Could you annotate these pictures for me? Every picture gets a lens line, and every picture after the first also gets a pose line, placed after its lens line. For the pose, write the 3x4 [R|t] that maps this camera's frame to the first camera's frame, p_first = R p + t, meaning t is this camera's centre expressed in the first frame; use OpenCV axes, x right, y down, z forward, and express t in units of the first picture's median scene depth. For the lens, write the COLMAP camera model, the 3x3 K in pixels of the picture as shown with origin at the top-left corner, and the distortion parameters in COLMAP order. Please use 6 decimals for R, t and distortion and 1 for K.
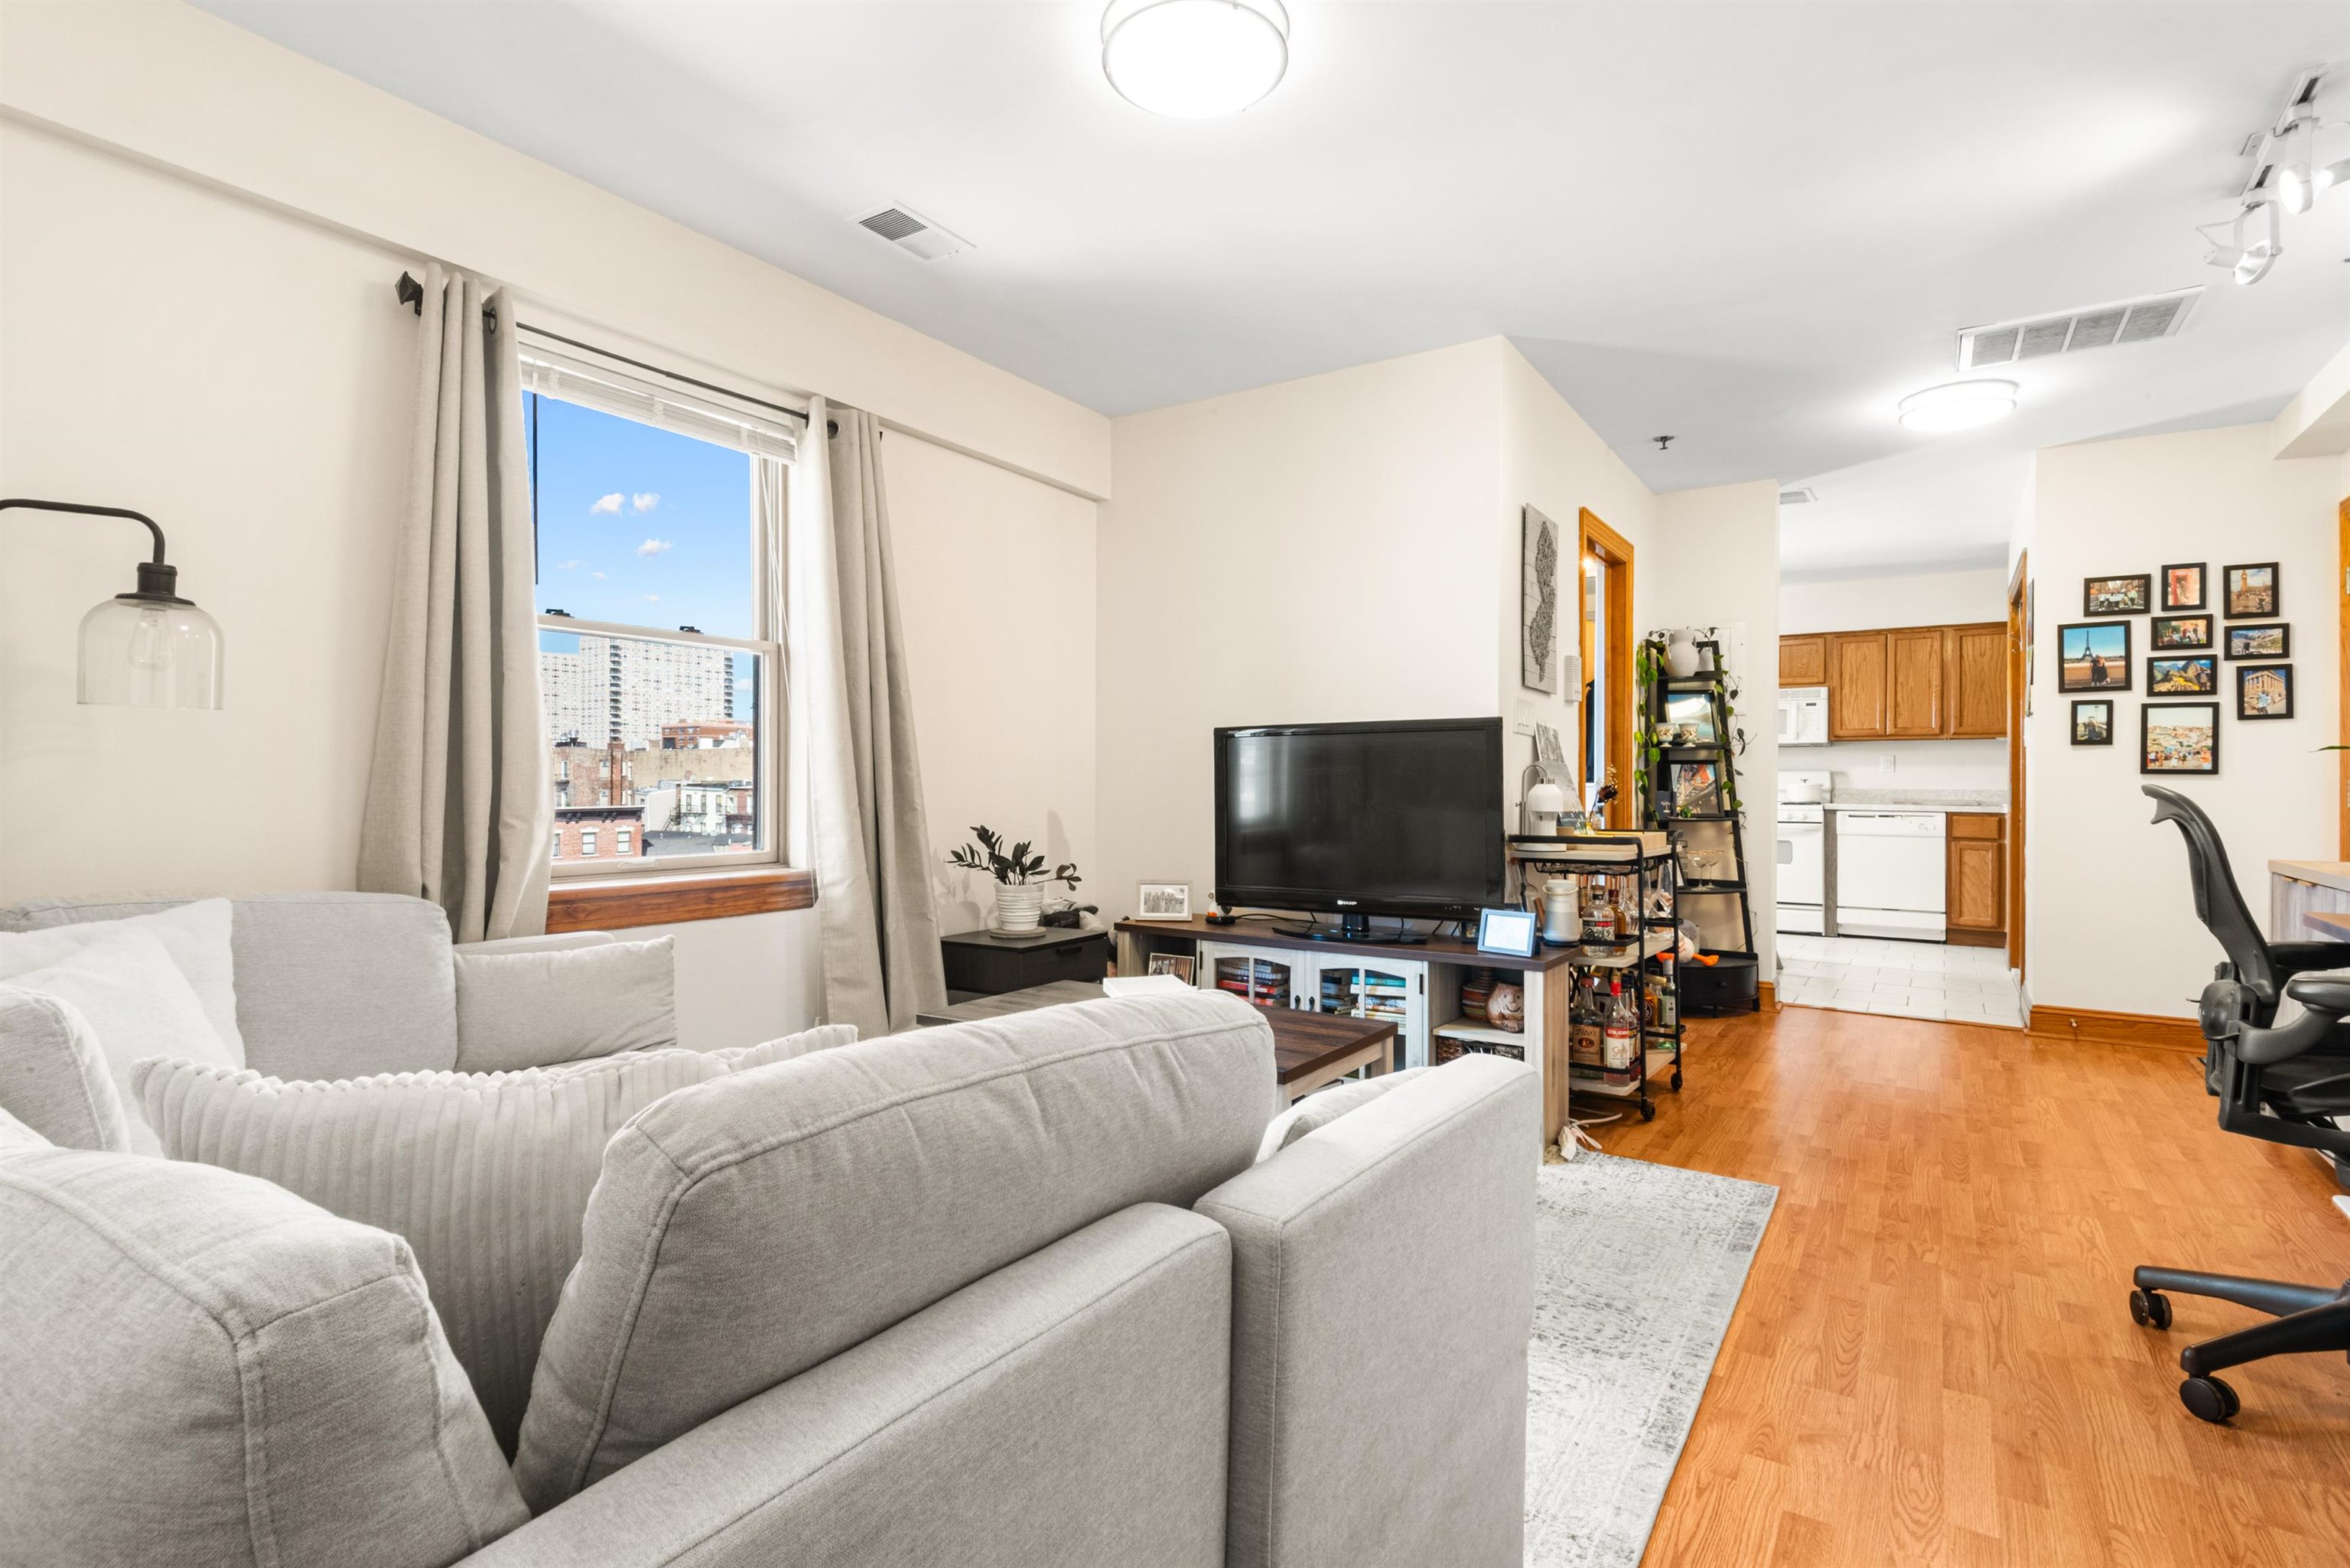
lens RADIAL K [[1114.9, 0, 1178.5], [0, 1114.9, 774.9], [0, 0, 1]] dist [0.025780, -0.012880]
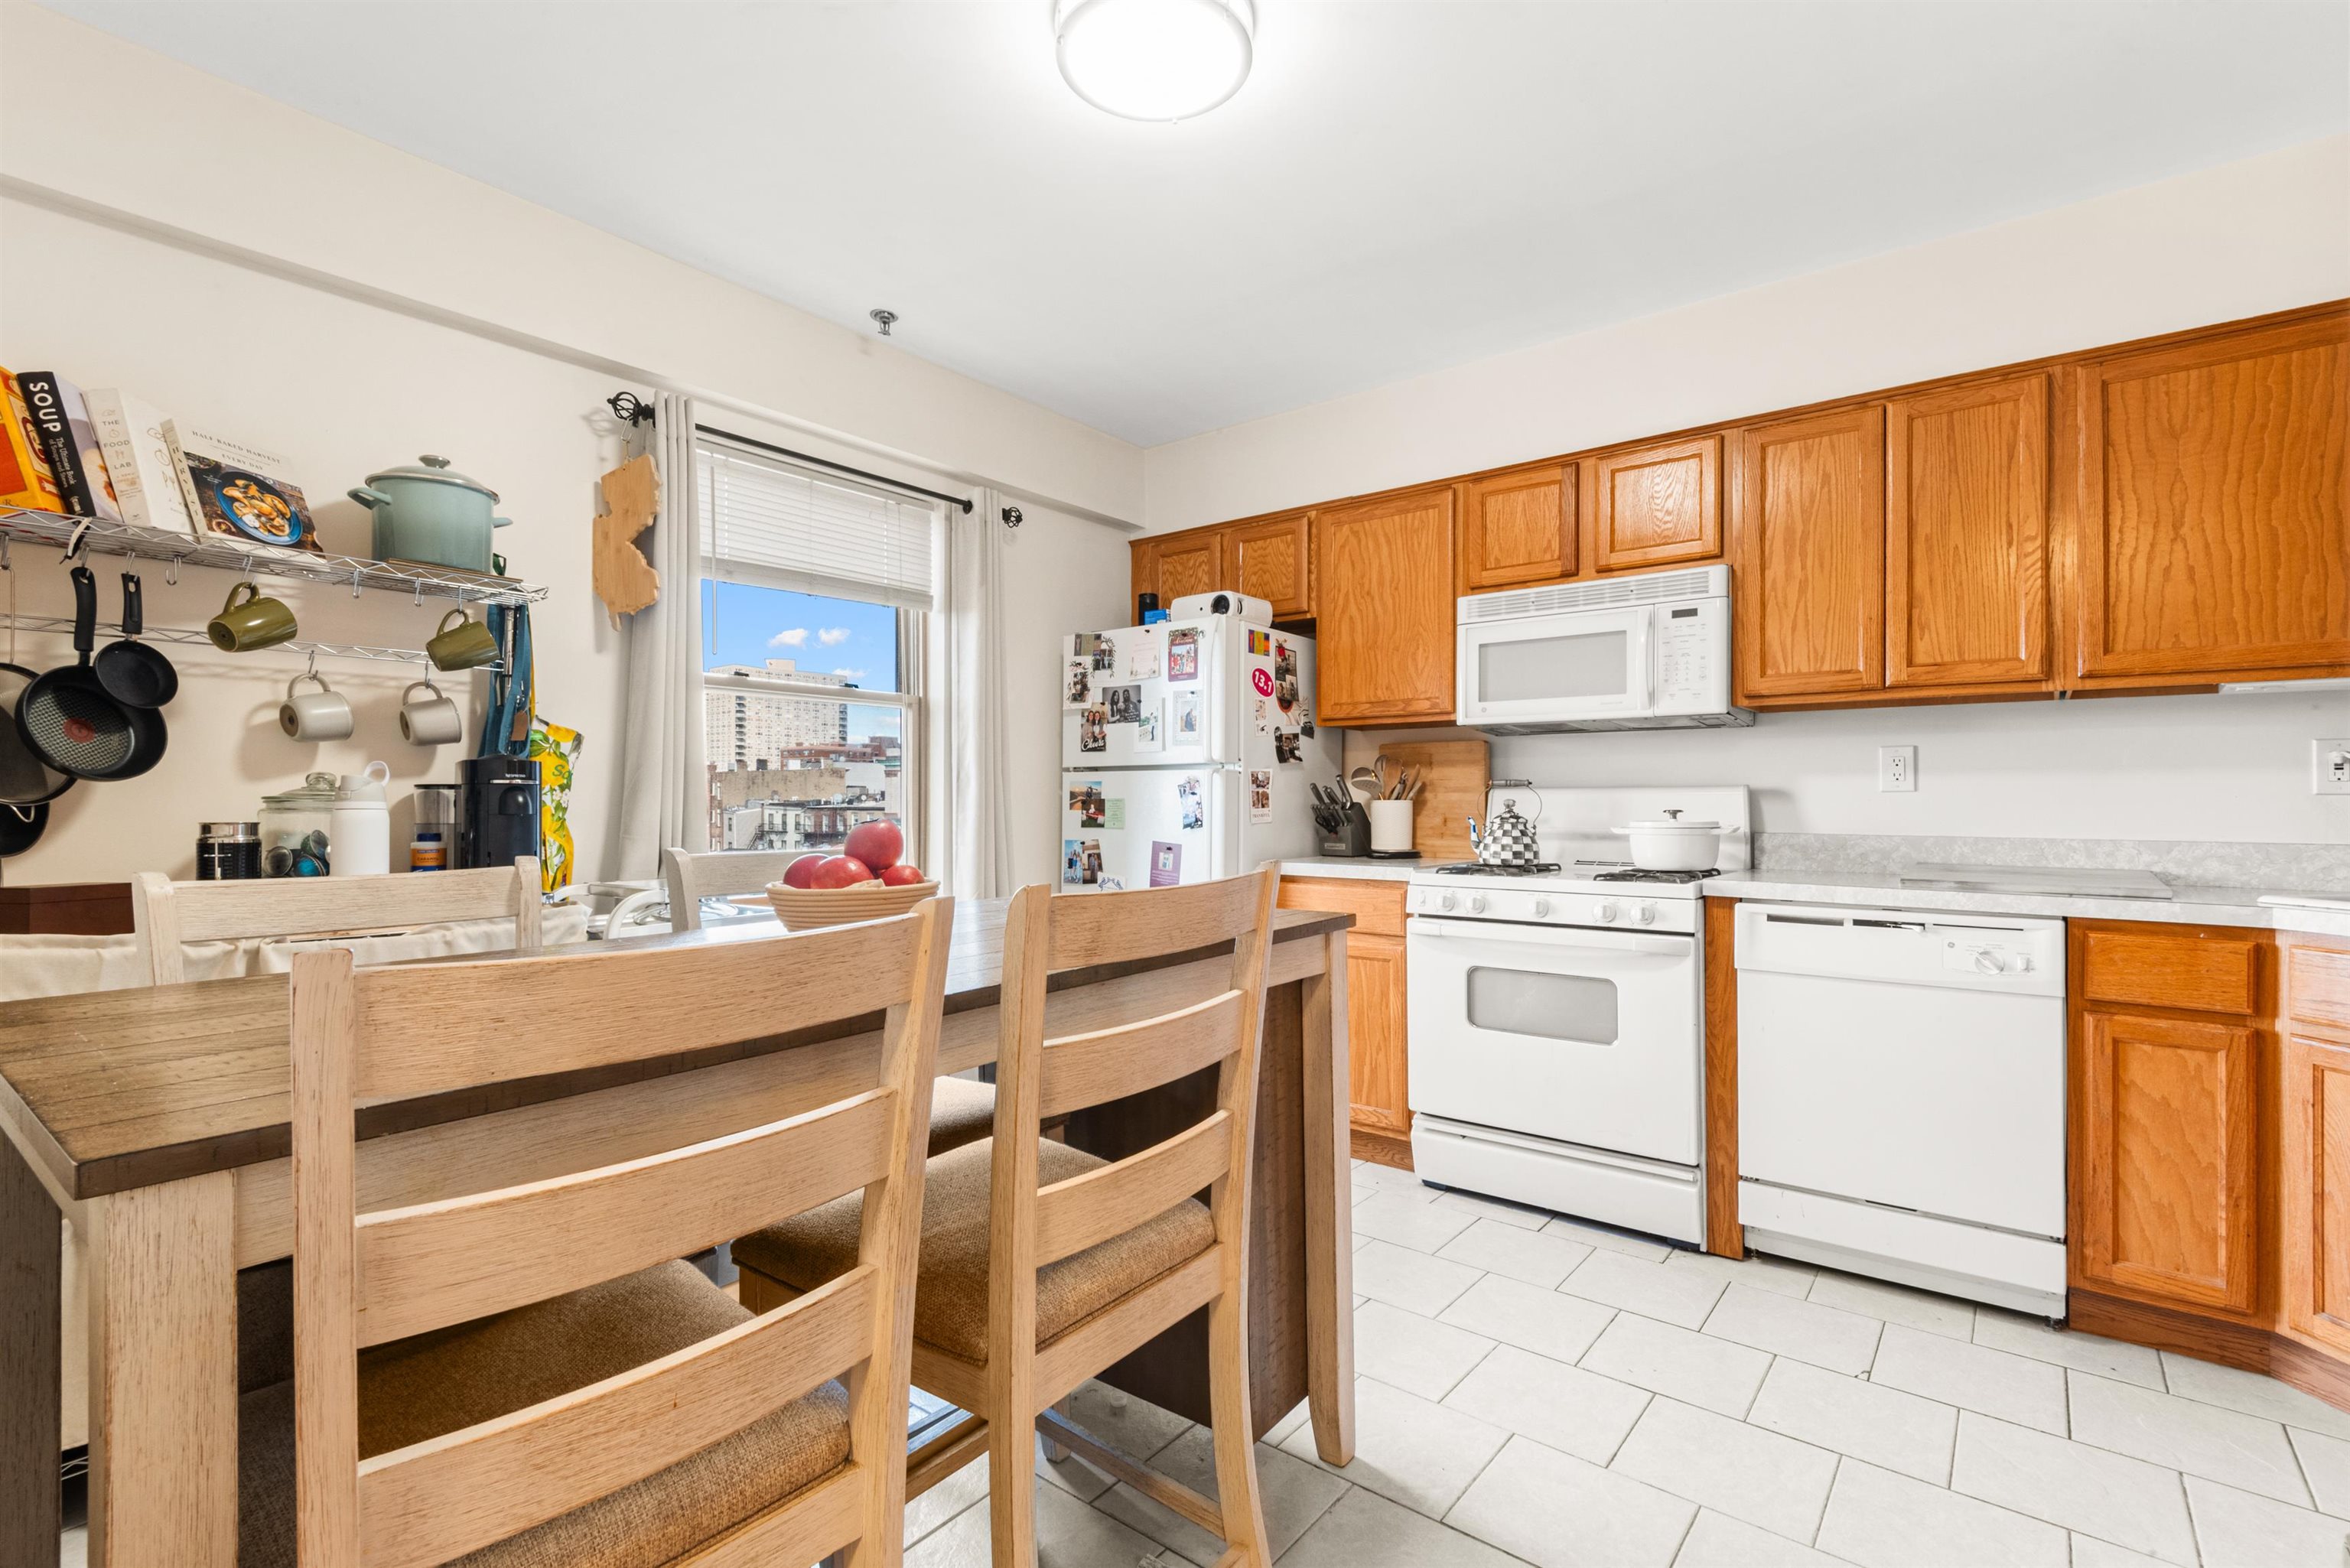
lens RADIAL K [[1064.7, 0, 1192.8], [0, 1064.7, 789.5], [0, 0, 1]] dist [0.017498, -0.006191]
pose [[0.997194, -0.003740, -0.074762, 0.733460], [0.003499, 0.999988, -0.003346, -0.004005], [0.074773, 0.003075, 0.997196, 1.084215]]
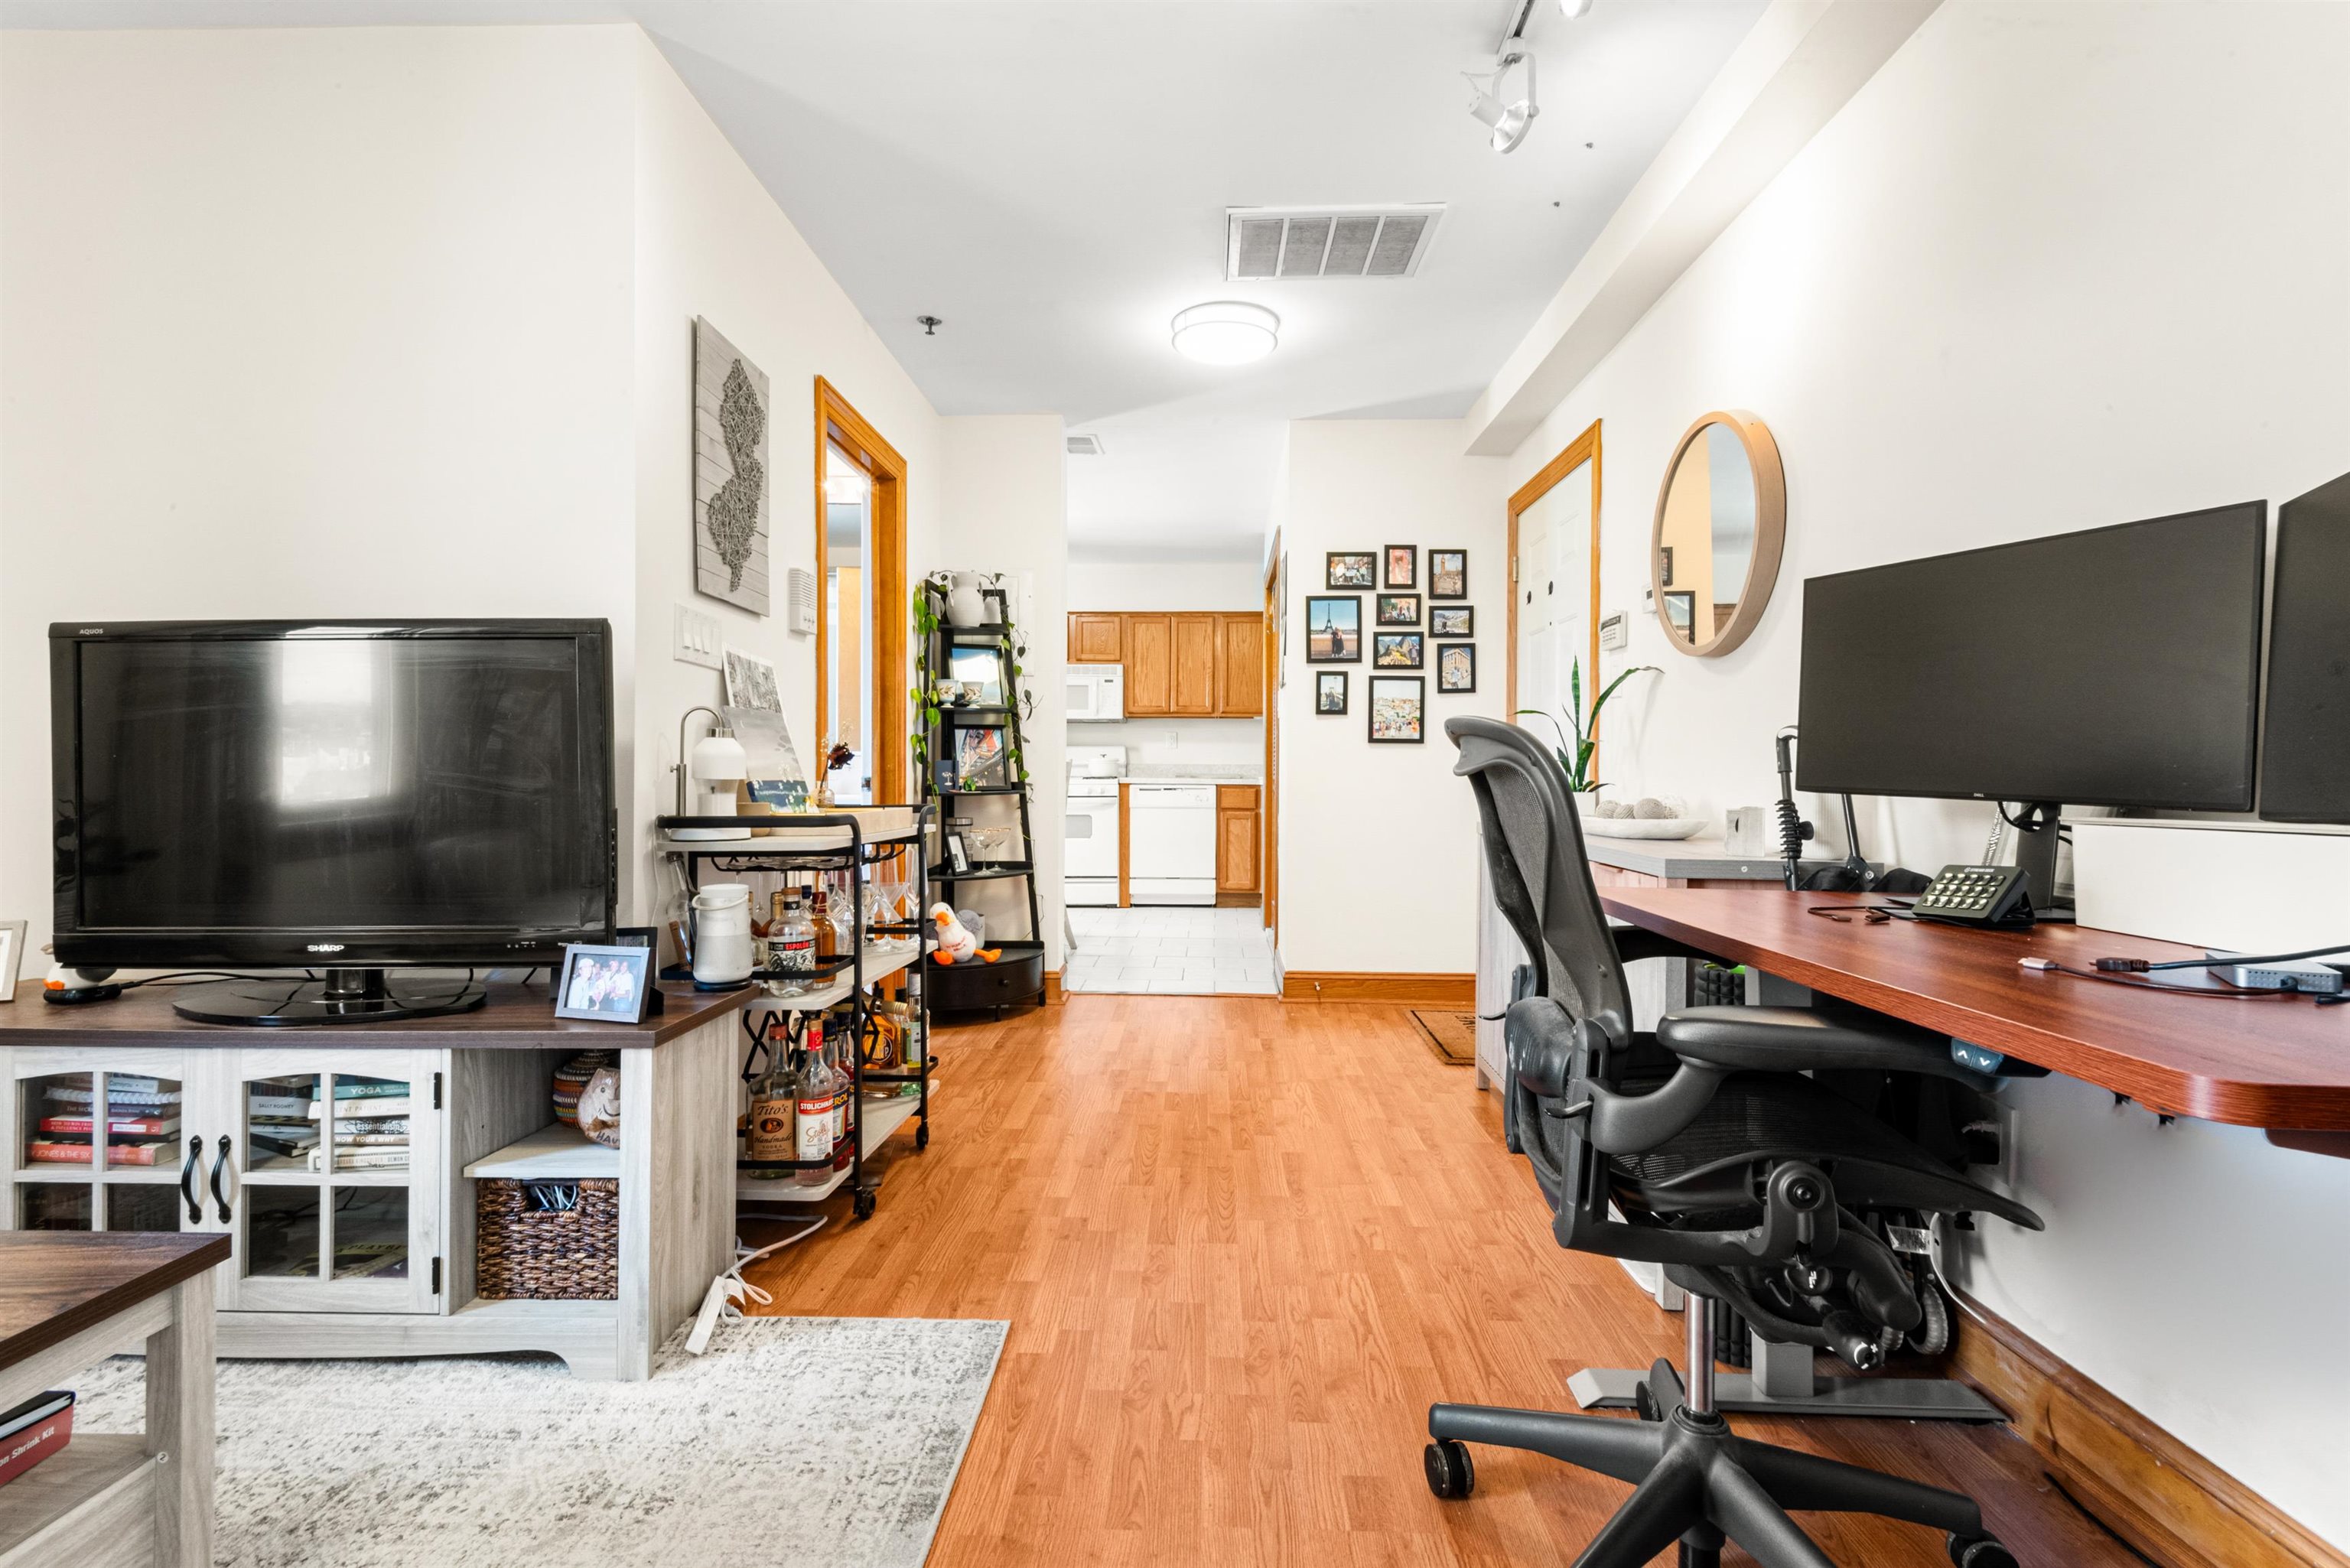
lens RADIAL K [[1064.7, 0, 1161.4], [0, 1064.7, 773.5], [0, 0, 1]] dist [0.017498, -0.006191]
pose [[0.854778, -0.004235, 0.518976, 0.174714], [-0.002628, 0.999919, 0.012488, 0.015897], [-0.518986, -0.012039, 0.854698, 0.253211]]
